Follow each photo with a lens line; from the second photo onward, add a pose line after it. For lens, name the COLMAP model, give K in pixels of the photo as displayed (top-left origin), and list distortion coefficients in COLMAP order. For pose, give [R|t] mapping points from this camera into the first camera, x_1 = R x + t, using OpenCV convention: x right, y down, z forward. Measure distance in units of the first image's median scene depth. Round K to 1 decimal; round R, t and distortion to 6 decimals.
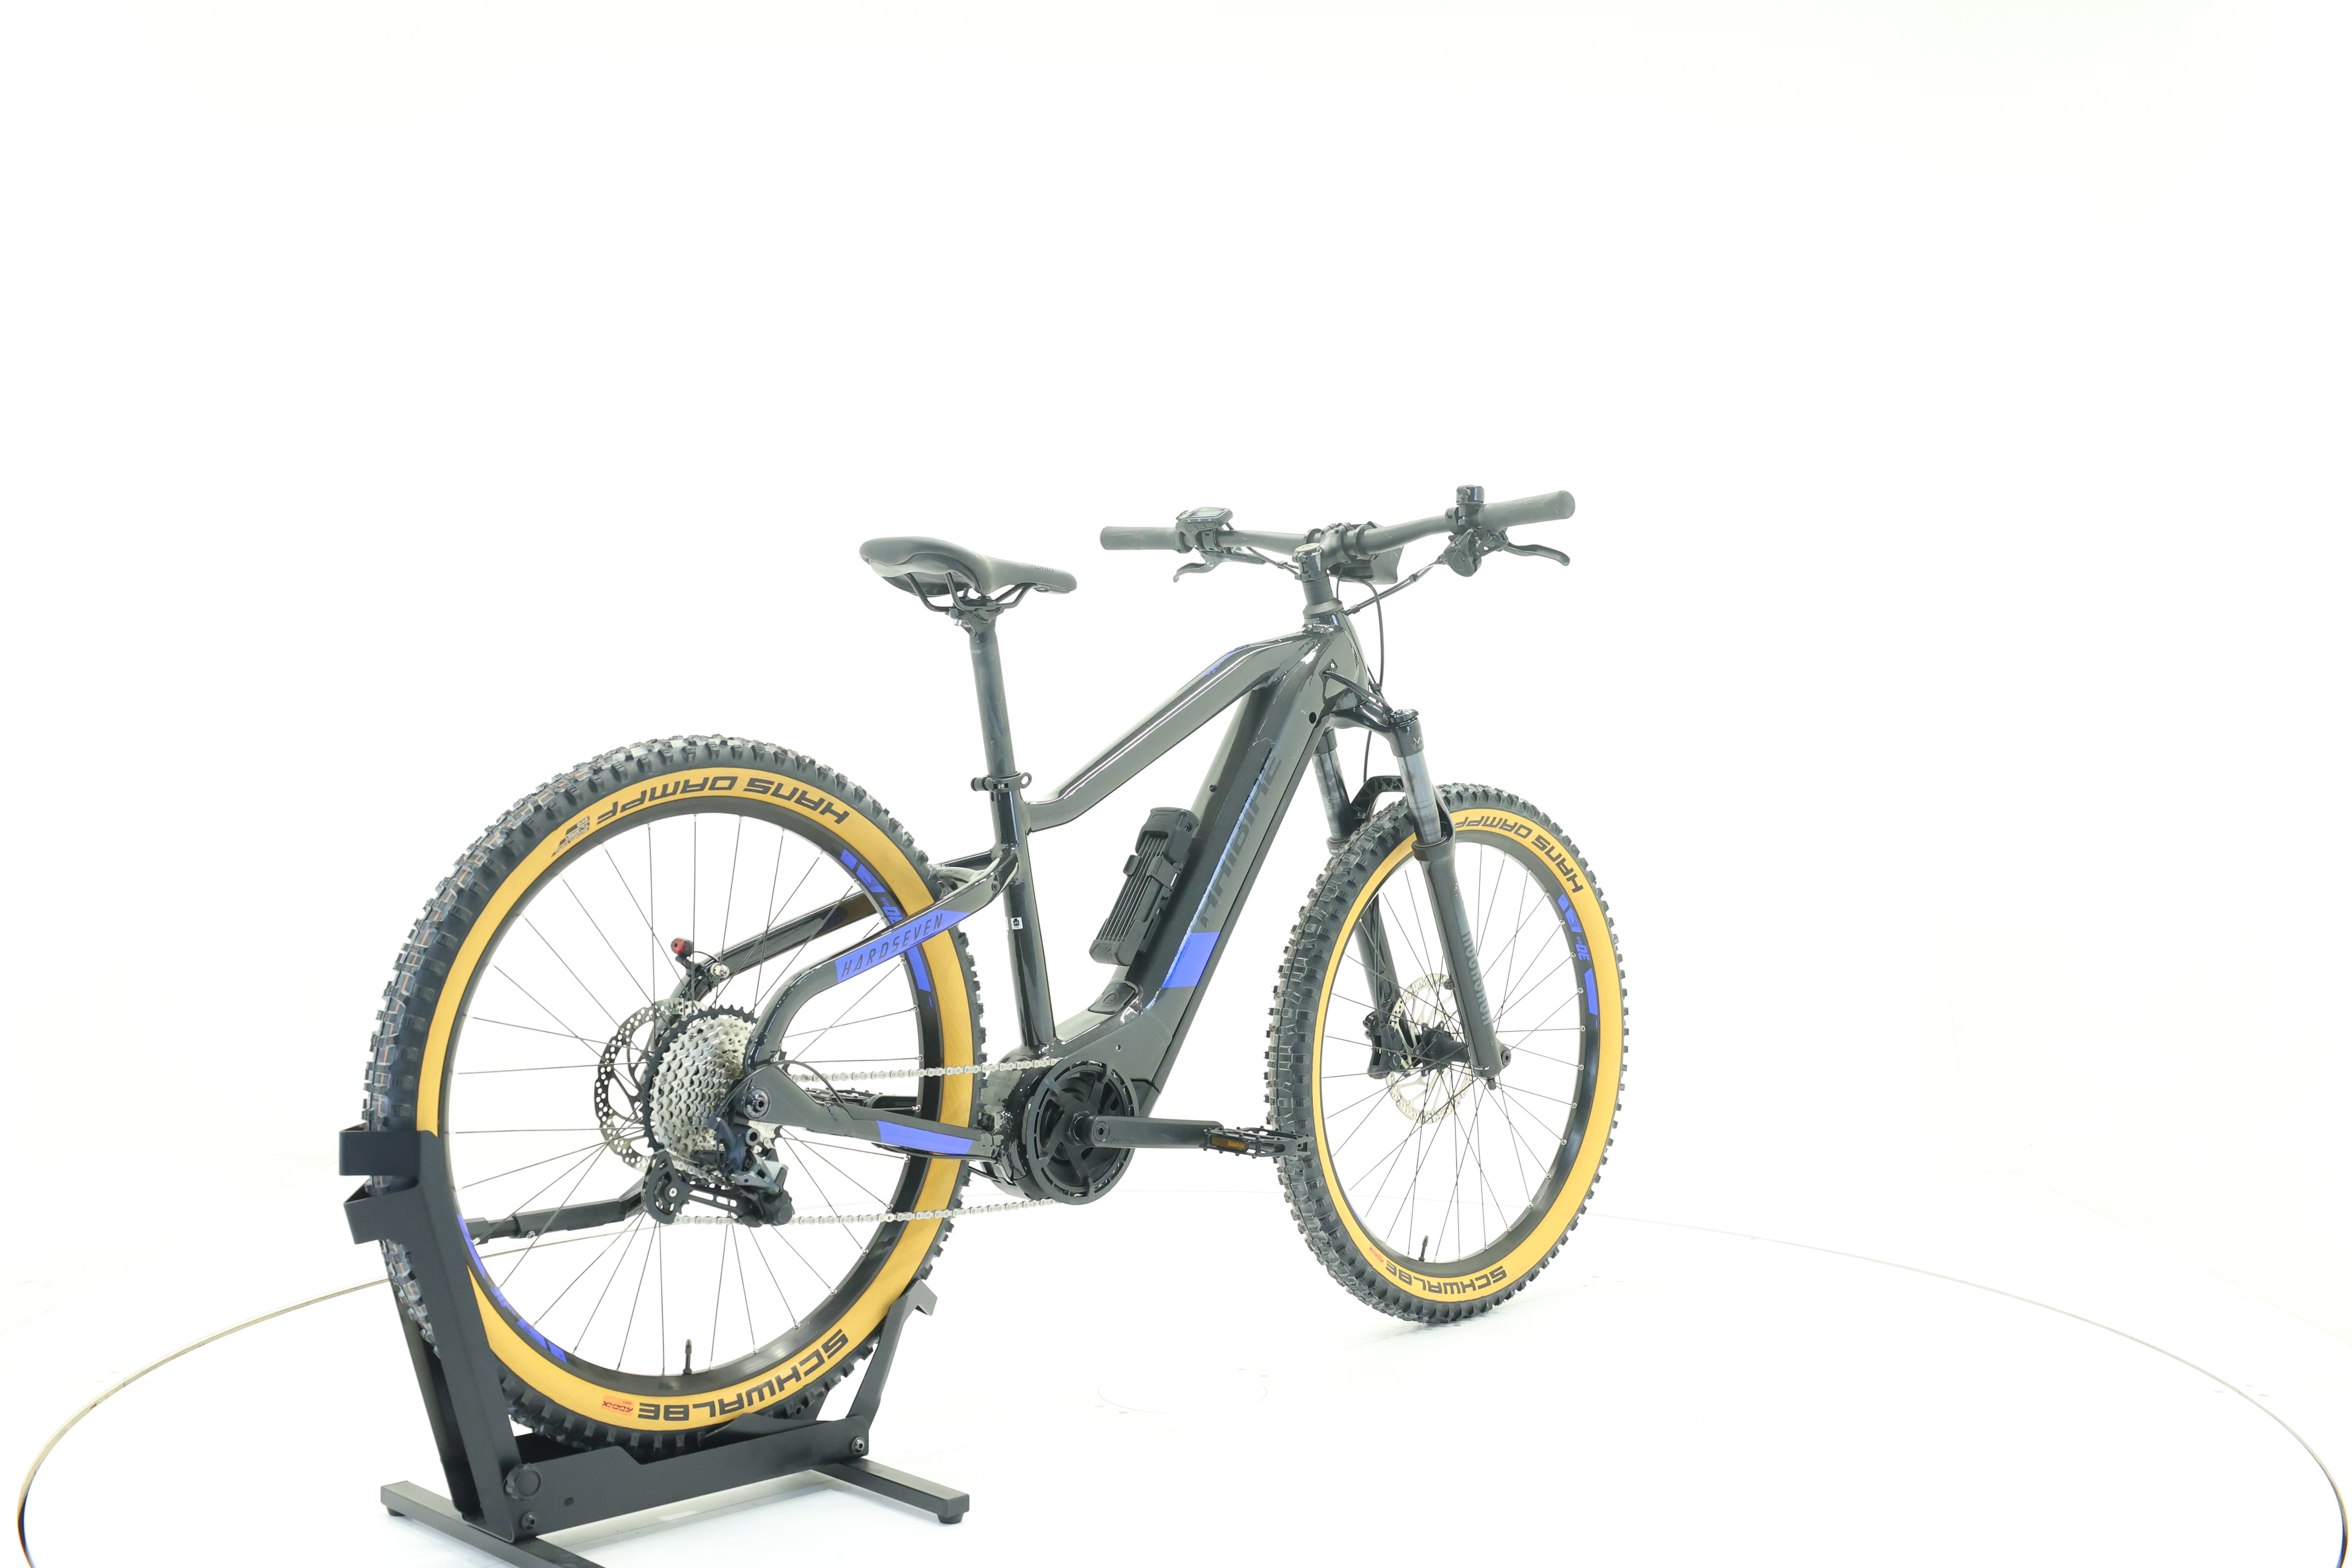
lens RADIAL K [[2489.7, 0, 1176.0], [0, 2489.7, 784.0], [0, 0, 1]] dist [-0.005267, -0.002078]
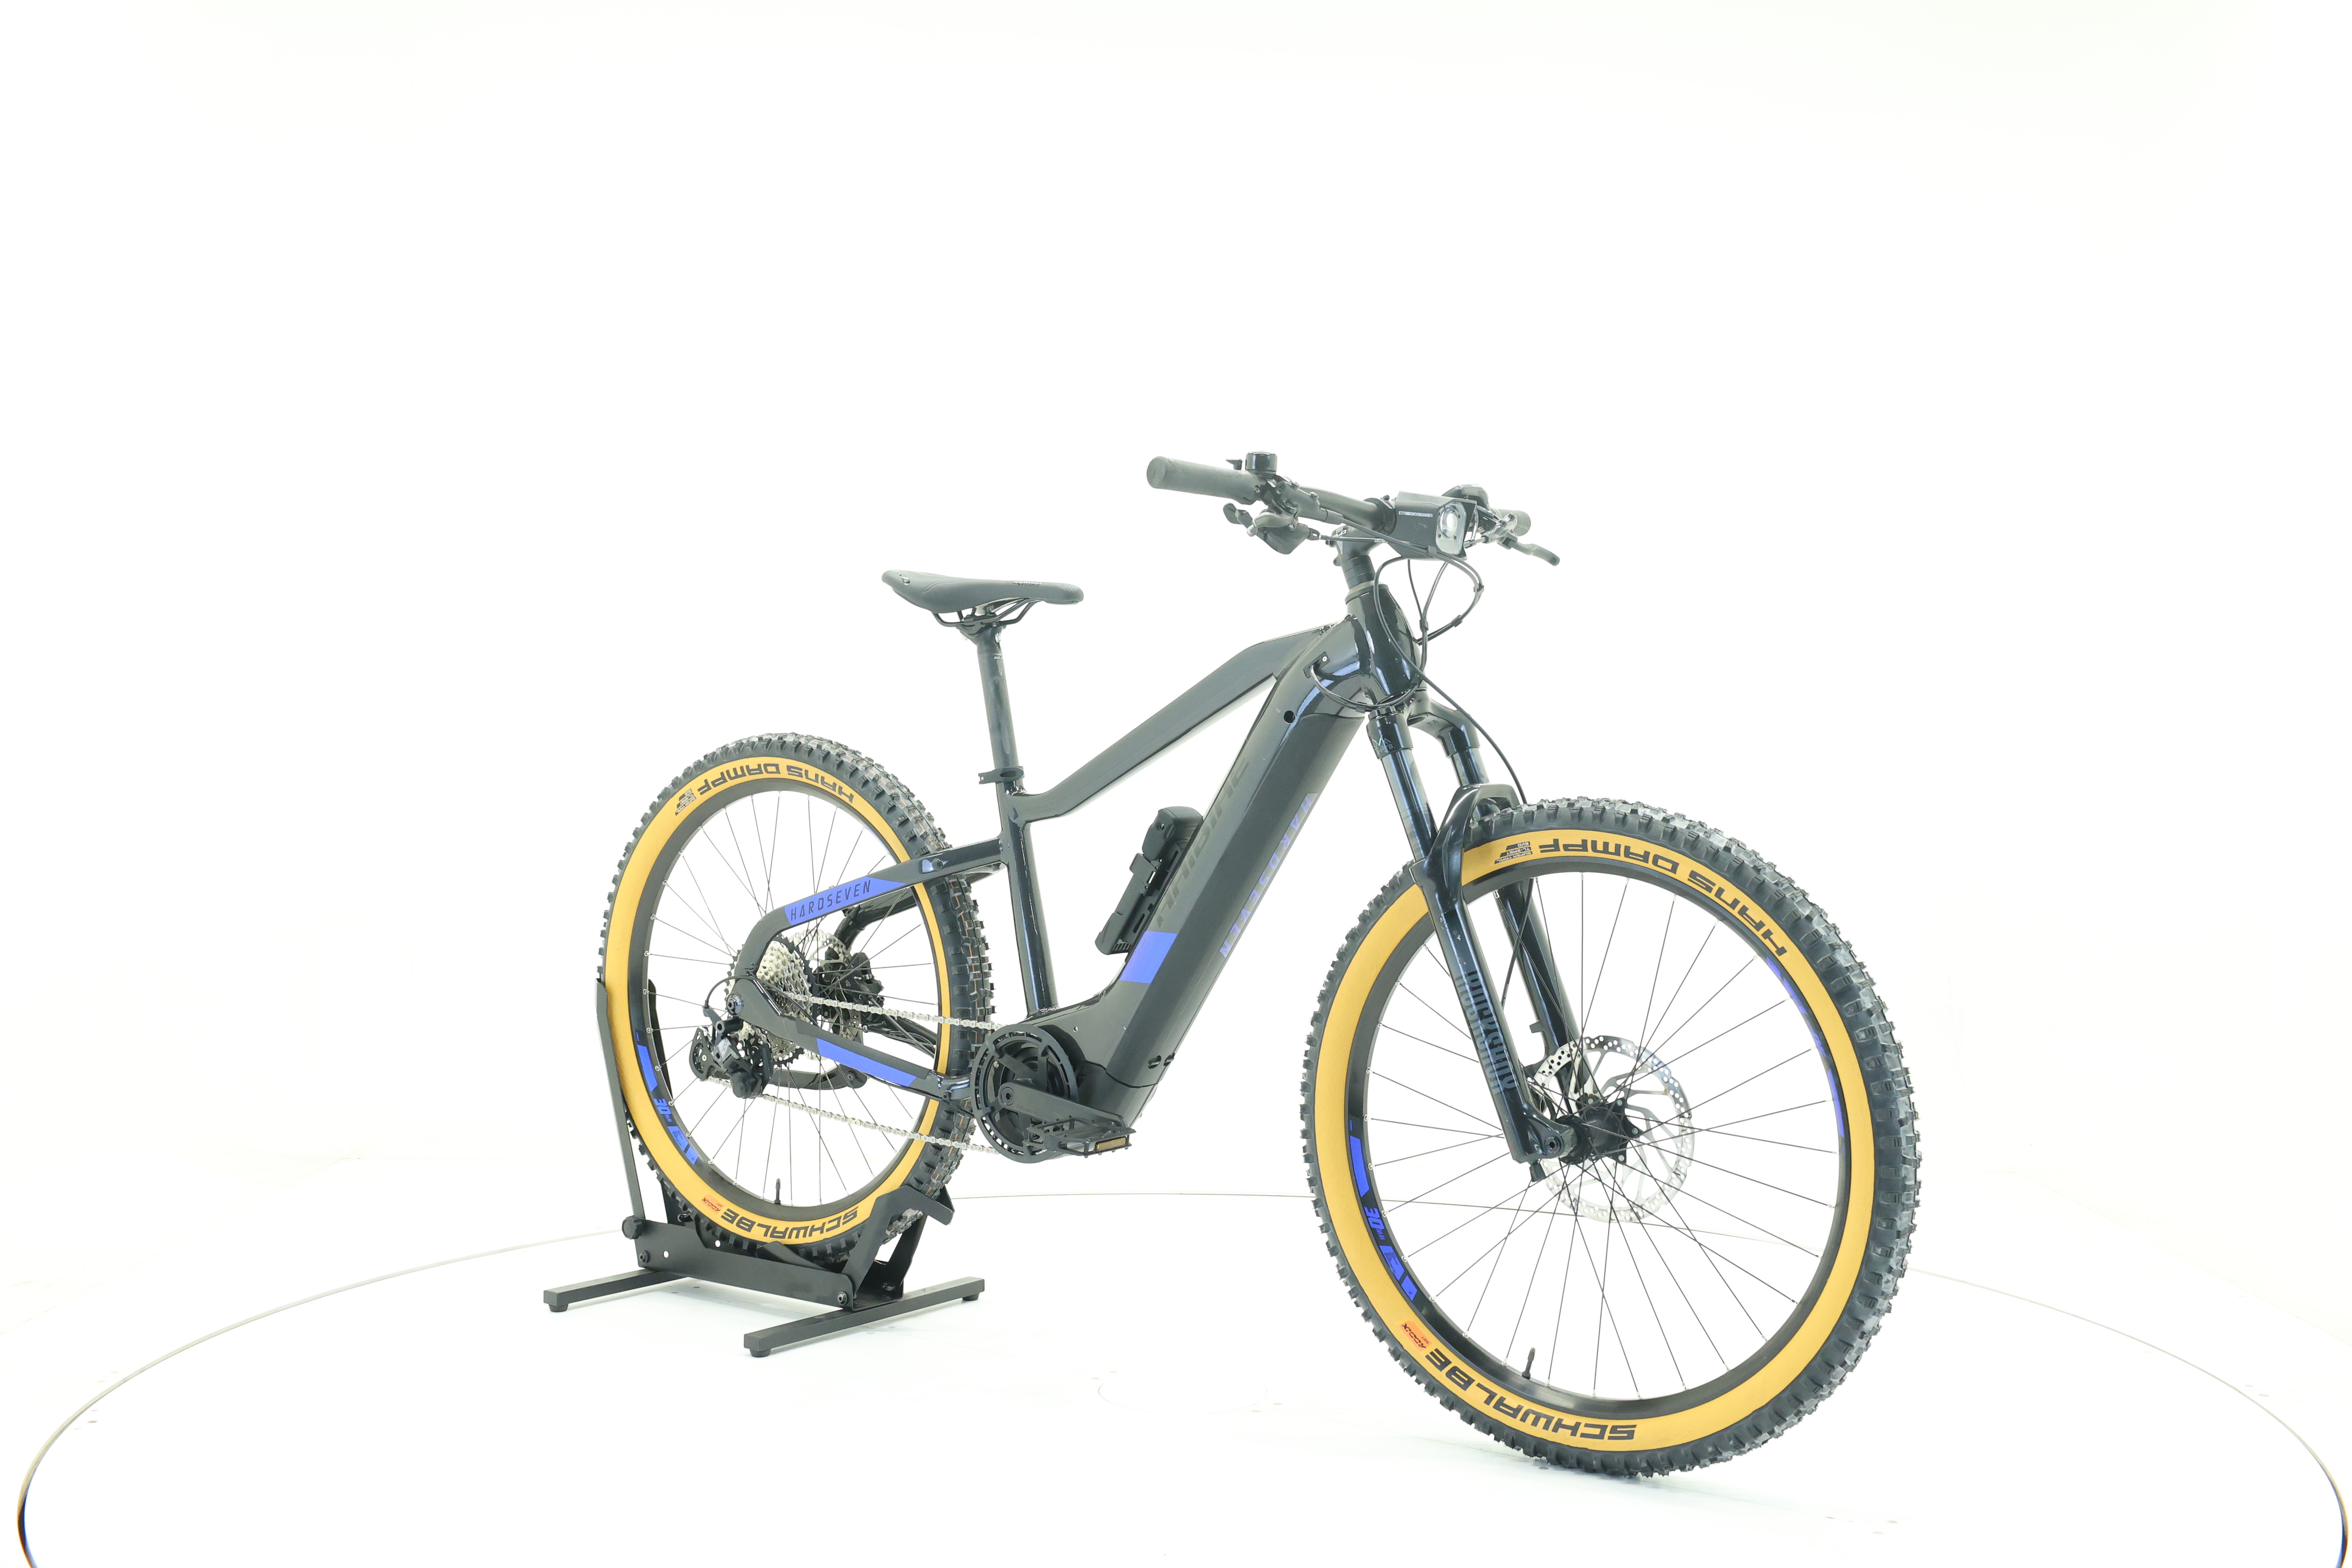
lens RADIAL K [[2489.7, 0, 1176.0], [0, 2489.7, 784.0], [0, 0, 1]] dist [-0.005267, -0.002078]
pose [[0.158798, 0.015272, -0.987193, 1.056204], [-0.027741, 0.999555, 0.011001, -0.011419], [0.986921, 0.025639, 0.159151, 0.892361]]
